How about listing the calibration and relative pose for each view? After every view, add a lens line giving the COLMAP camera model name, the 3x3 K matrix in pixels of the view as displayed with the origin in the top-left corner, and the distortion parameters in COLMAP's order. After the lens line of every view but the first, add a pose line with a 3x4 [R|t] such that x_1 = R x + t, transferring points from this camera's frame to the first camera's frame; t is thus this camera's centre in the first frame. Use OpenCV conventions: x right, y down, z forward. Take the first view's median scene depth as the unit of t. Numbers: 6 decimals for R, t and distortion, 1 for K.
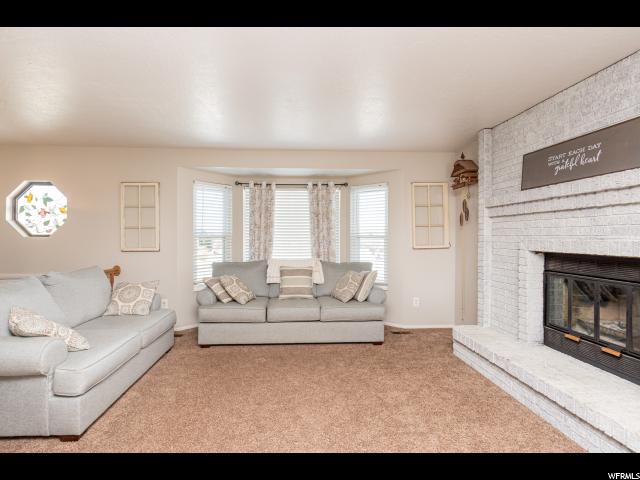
lens RADIAL K [[304.5, 0, 318.4], [0, 304.5, 237.9], [0, 0, 1]] dist [-0.000305, -0.000393]
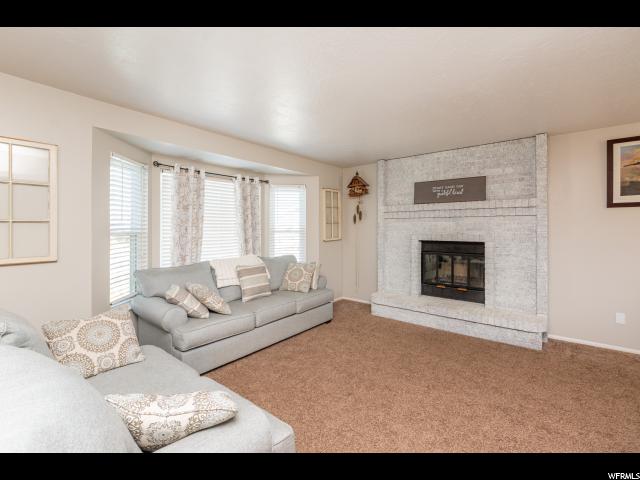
lens RADIAL K [[283.8, 0, 317.7], [0, 283.8, 228.0], [0, 0, 1]] dist [0.000628, -0.000103]
pose [[0.666437, -0.003046, 0.745555, -0.607729], [0.004140, 0.999991, 0.000385, -0.020121], [-0.745550, 0.002830, 0.666444, 0.263708]]
